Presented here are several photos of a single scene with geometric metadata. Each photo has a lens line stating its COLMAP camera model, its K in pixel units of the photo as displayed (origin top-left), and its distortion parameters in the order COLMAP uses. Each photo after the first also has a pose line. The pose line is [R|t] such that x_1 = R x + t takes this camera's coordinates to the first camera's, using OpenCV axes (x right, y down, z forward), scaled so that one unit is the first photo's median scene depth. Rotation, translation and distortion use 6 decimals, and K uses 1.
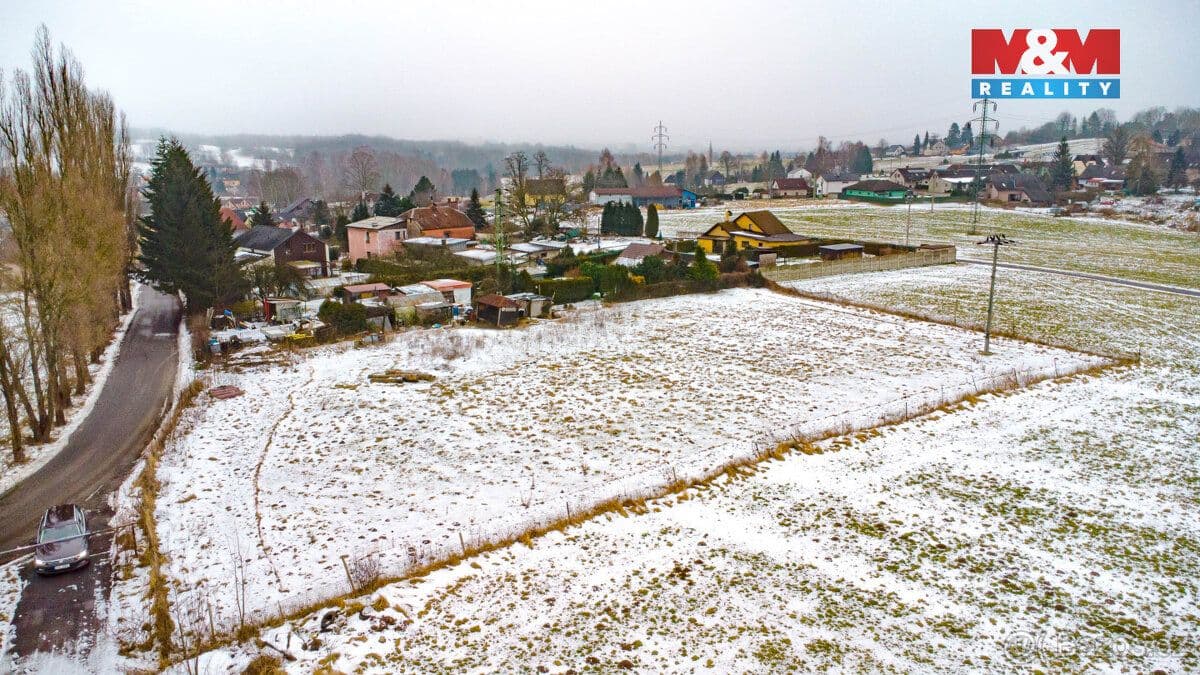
lens RADIAL K [[864.6, 0, 599.3], [0, 864.6, 340.7], [0, 0, 1]] dist [0.037065, -0.050039]
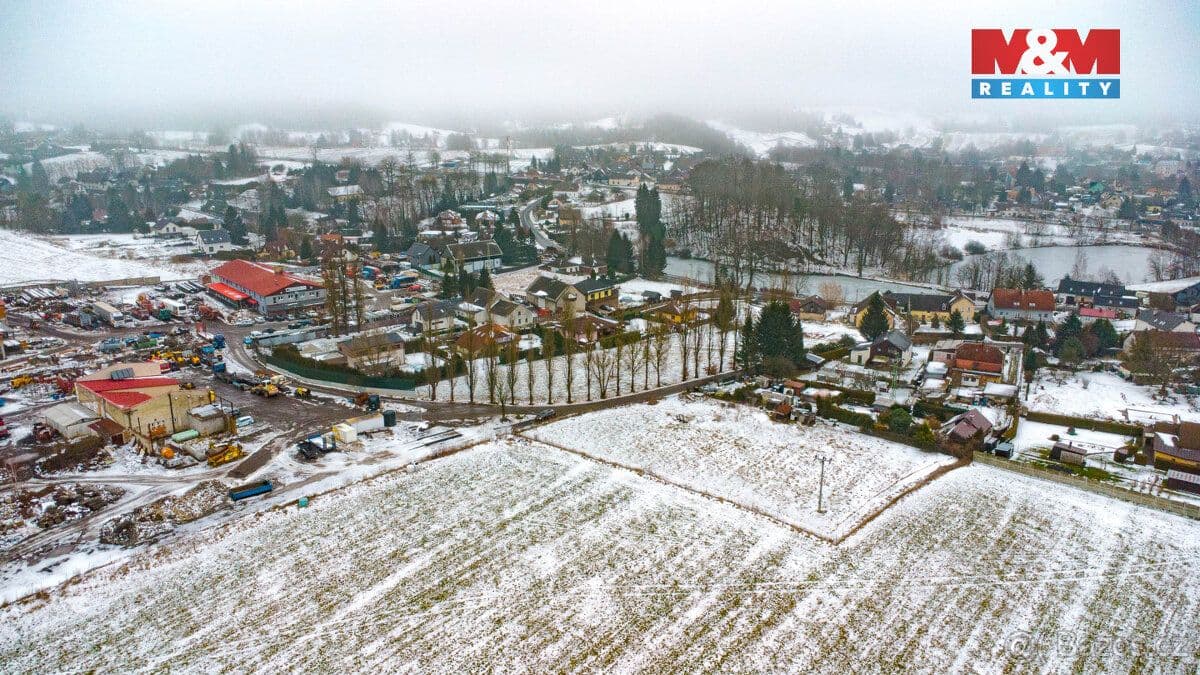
lens RADIAL K [[864.6, 0, 599.3], [0, 864.6, 340.7], [0, 0, 1]] dist [0.037065, -0.050039]
pose [[0.246353, 0.264365, -0.932427, 2.758505], [-0.209295, 0.953889, 0.215153, -0.910005], [0.946312, 0.142149, 0.290324, -0.167021]]
